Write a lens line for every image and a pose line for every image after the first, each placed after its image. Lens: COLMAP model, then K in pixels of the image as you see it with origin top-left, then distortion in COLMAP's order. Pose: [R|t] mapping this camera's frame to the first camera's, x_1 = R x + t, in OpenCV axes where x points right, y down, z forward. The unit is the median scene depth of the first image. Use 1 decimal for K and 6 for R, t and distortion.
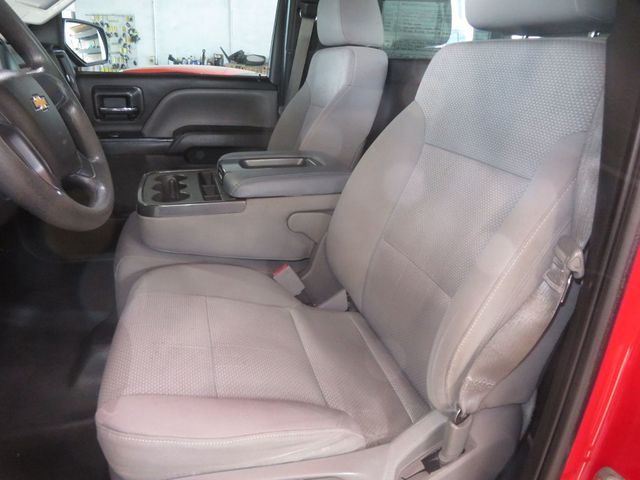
lens RADIAL K [[460.2, 0, 320.2], [0, 460.2, 231.1], [0, 0, 1]] dist [0.003289, 0.002325]
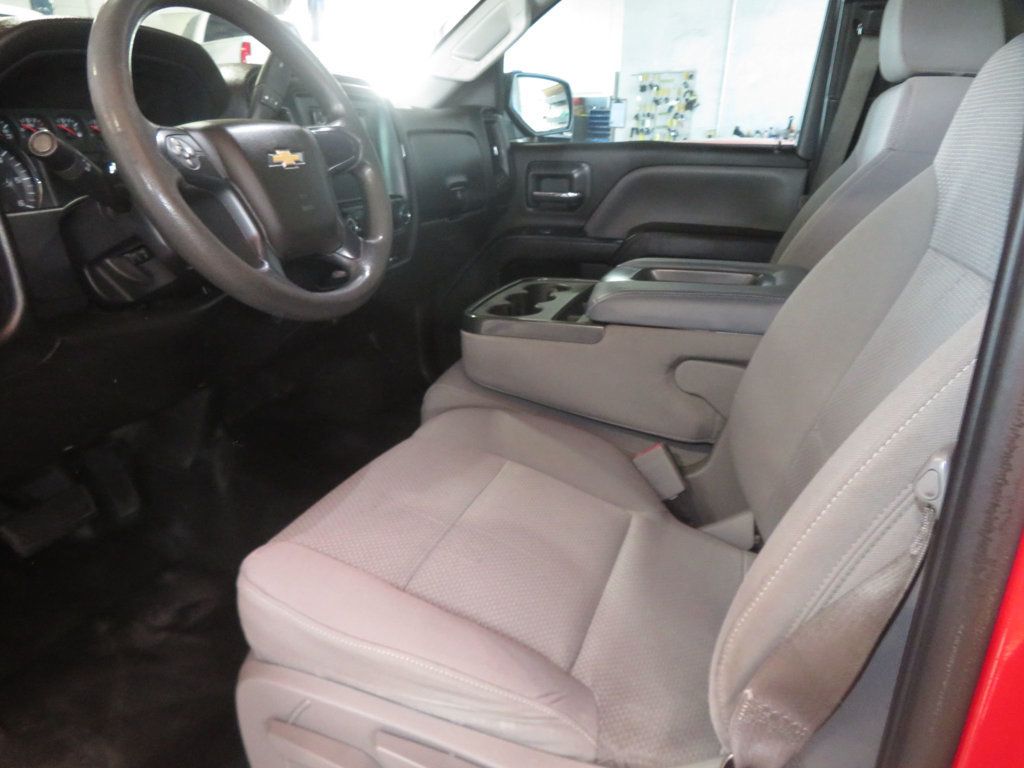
lens RADIAL K [[743.6, 0, 517.8], [0, 743.6, 364.9], [0, 0, 1]] dist [-0.001780, 0.005207]
pose [[0.823868, 0.138728, -0.549541, 0.246804], [-0.170927, 0.985255, -0.007531, 0.010259], [0.540393, 0.100136, 0.835433, 0.082505]]
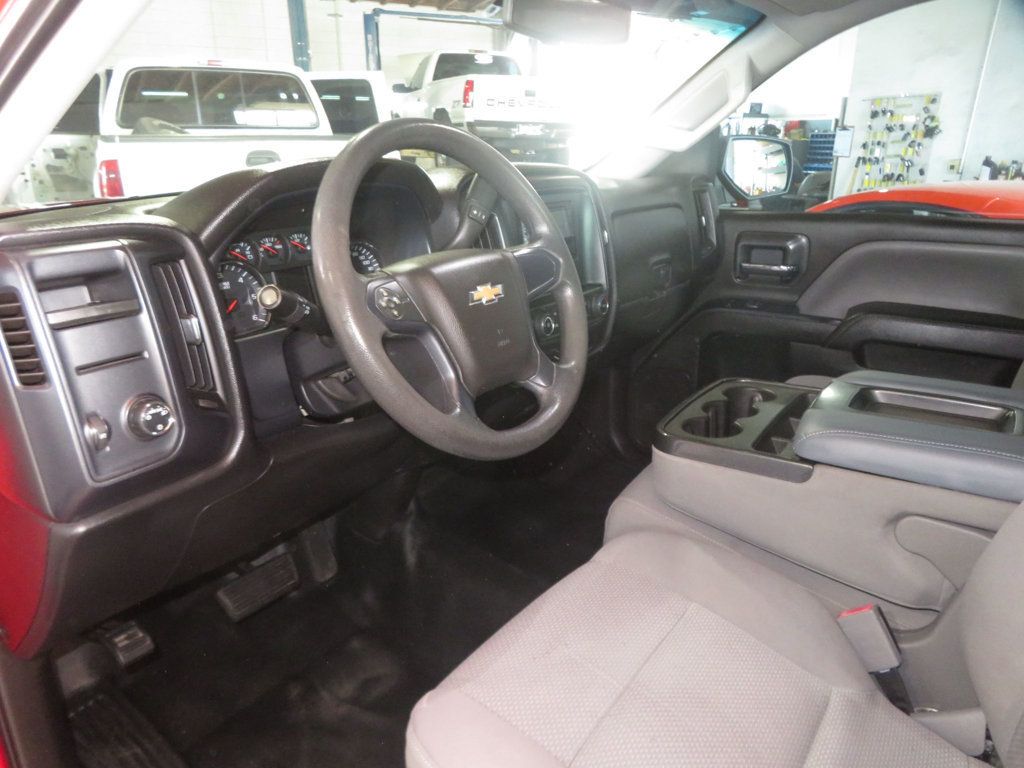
lens RADIAL K [[746.1, 0, 513.8], [0, 746.1, 370.8], [0, 0, 1]] dist [-0.003071, 0.004990]
pose [[0.641436, 0.176090, -0.746694, 0.214940], [-0.237678, 0.971027, 0.024820, -0.093936], [0.729430, 0.161552, 0.664705, 0.090362]]
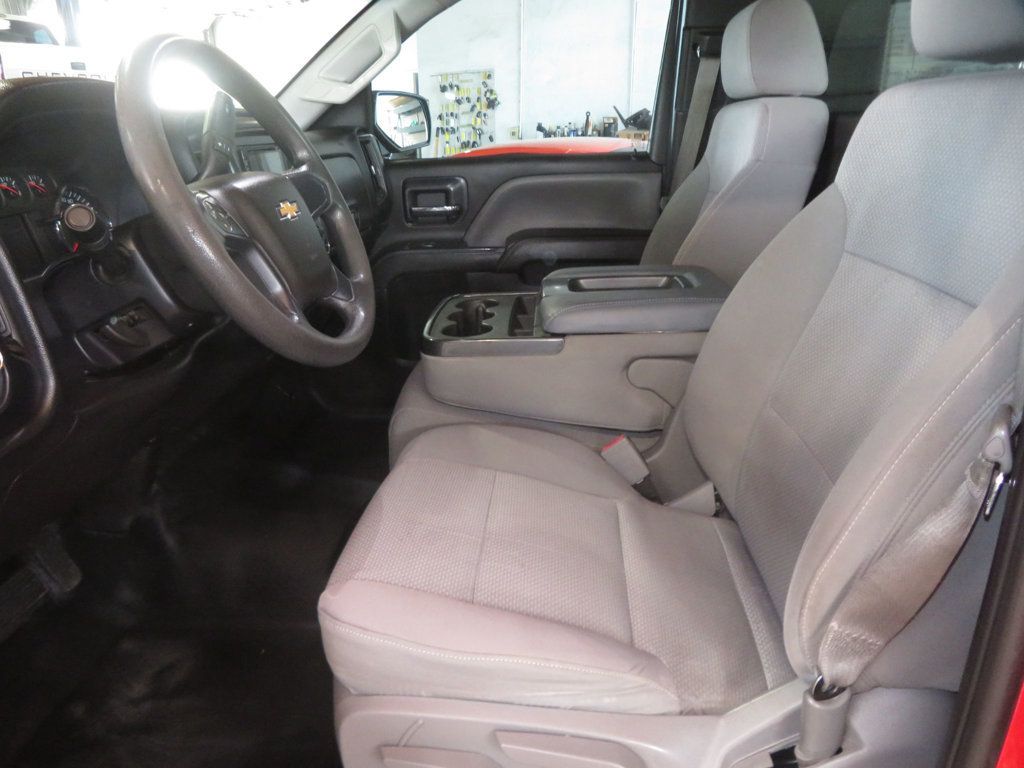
lens RADIAL K [[740.0, 0, 517.1], [0, 740.0, 362.6], [0, 0, 1]] dist [-0.000121, 0.004560]
pose [[0.941719, 0.038735, -0.334163, 0.116838], [-0.052634, 0.998080, -0.032639, 0.008841], [0.332257, 0.048325, 0.941950, -0.051217]]
